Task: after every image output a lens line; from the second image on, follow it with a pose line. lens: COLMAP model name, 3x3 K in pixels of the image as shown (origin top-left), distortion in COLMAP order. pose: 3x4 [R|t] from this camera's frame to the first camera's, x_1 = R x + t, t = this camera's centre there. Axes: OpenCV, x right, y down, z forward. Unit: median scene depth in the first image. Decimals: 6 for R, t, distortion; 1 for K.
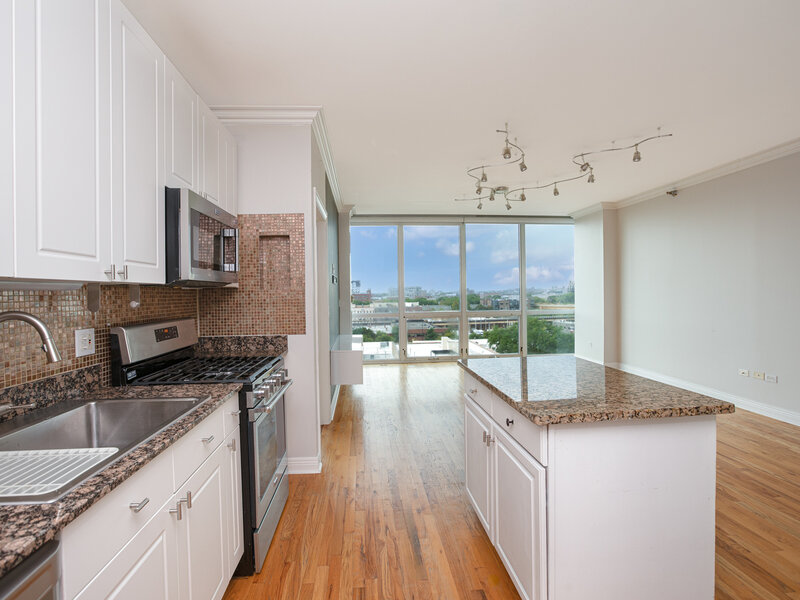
lens RADIAL K [[397.2, 0, 398.0], [0, 397.2, 296.7], [0, 0, 1]] dist [-0.019070, 0.000001]
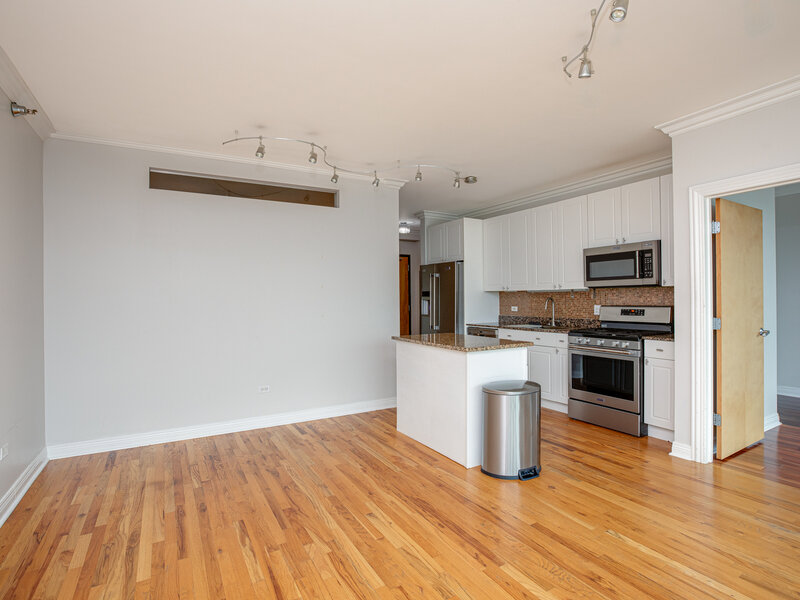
lens RADIAL K [[397.2, 0, 398.0], [0, 397.2, 296.7], [0, 0, 1]] dist [-0.019070, 0.000001]
pose [[-0.903755, 0.022872, -0.427439, 1.548034], [0.019713, 0.999736, 0.011816, -0.034316], [0.427596, 0.002252, -0.903967, 2.751589]]
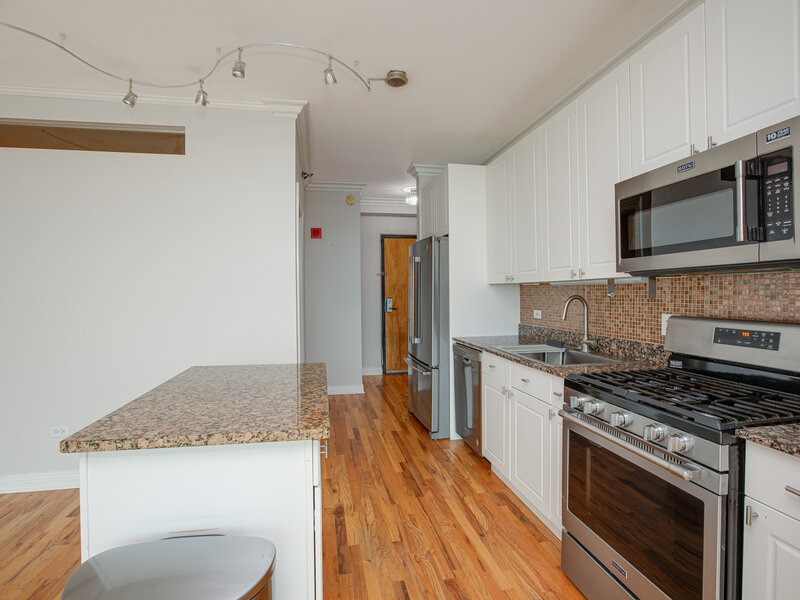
lens RADIAL K [[397.2, 0, 398.0], [0, 397.2, 296.7], [0, 0, 1]] dist [-0.019070, 0.000001]
pose [[-0.994000, 0.025582, -0.106342, 0.150665], [0.023613, 0.999526, 0.019743, -0.013718], [0.106797, 0.017113, -0.994134, 2.012381]]
